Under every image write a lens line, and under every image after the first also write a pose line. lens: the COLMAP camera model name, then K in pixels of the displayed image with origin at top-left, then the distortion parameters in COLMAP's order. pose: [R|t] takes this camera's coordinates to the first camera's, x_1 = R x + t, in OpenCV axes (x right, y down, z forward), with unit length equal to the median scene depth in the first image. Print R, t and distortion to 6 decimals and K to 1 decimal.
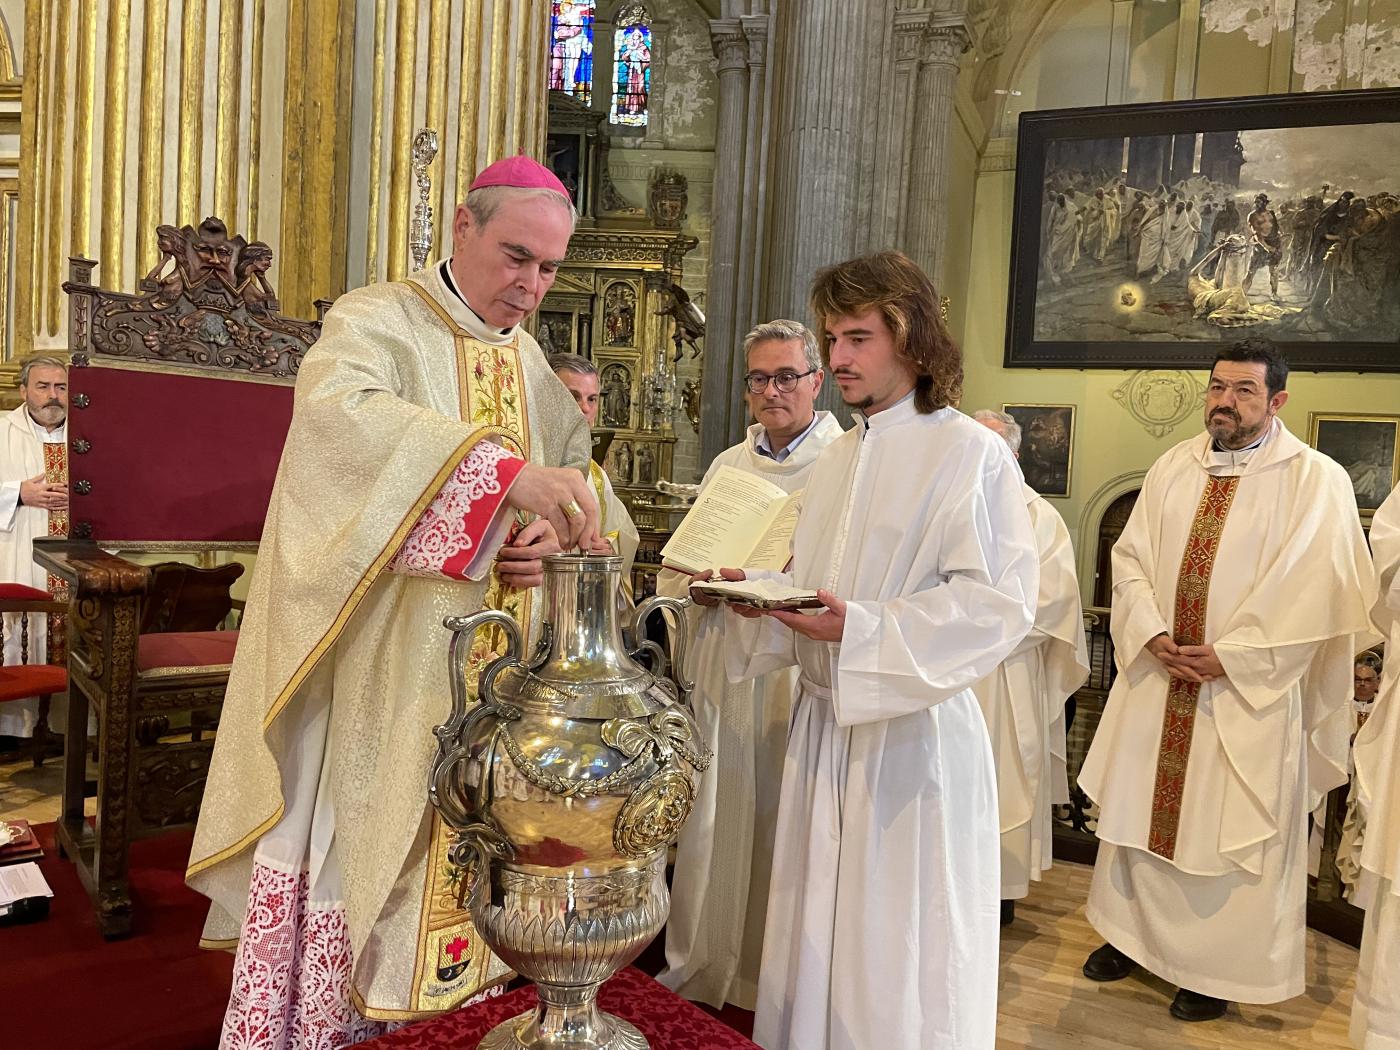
lens RADIAL K [[1065.4, 0, 698.1], [0, 1065.4, 525.1], [0, 0, 1]] dist [0.076971, -0.099797]
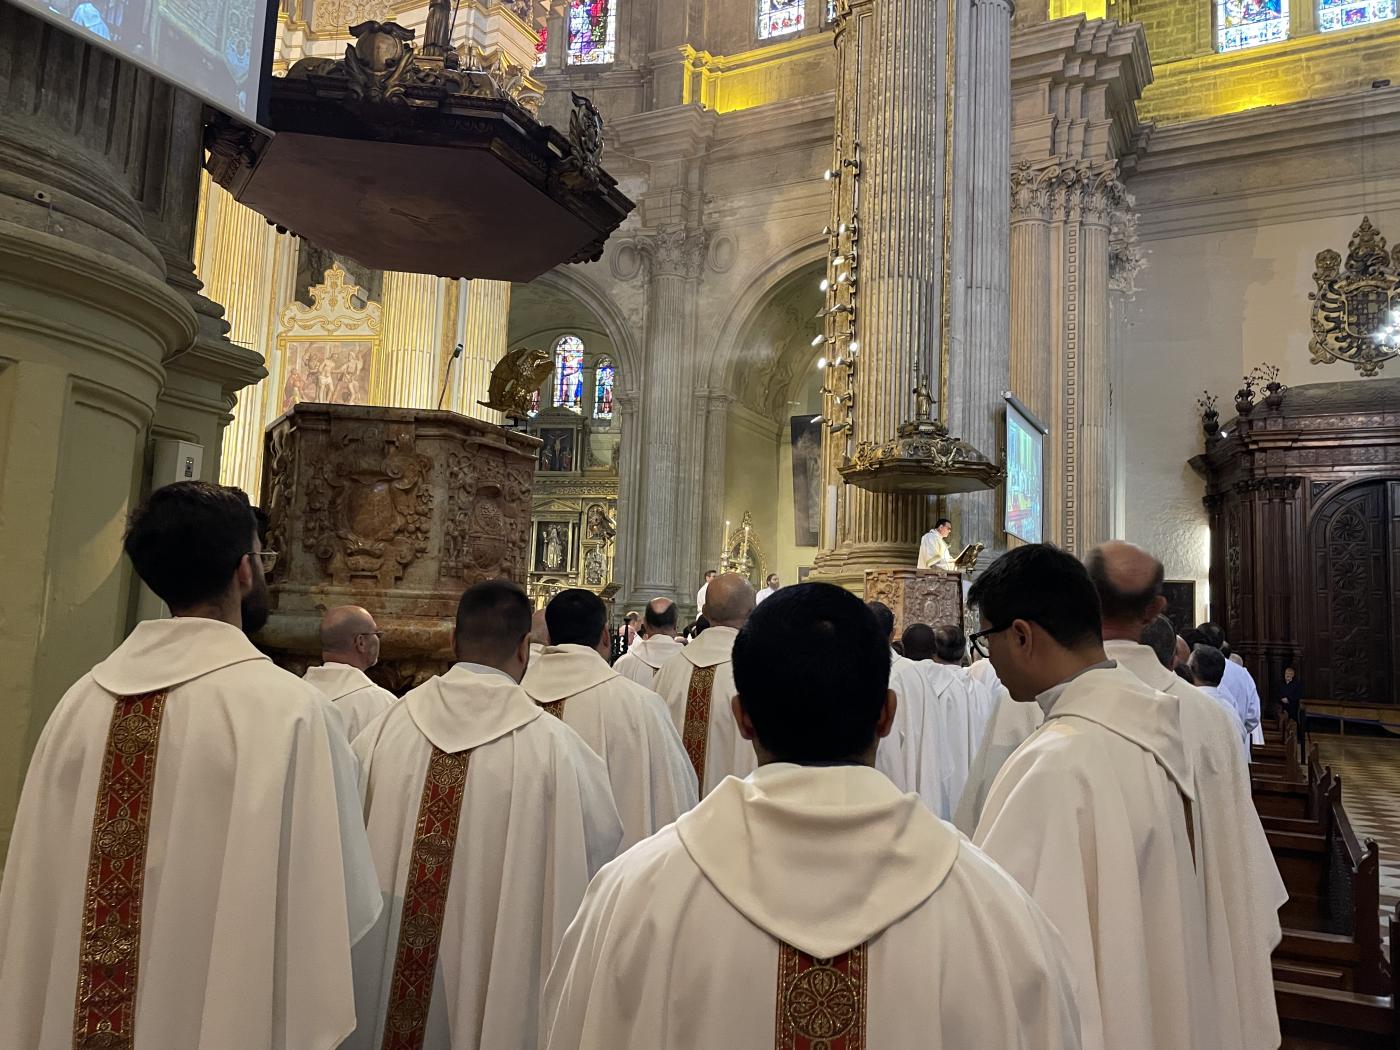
lens RADIAL K [[1065.4, 0, 700.6], [0, 1065.4, 527.0], [0, 0, 1]] dist [0.076971, -0.099797]
pose [[0.995649, -0.026926, -0.089209, 0.259734], [0.012139, 0.986662, -0.162327, 0.104298], [0.092390, 0.160538, 0.982696, -0.740429]]
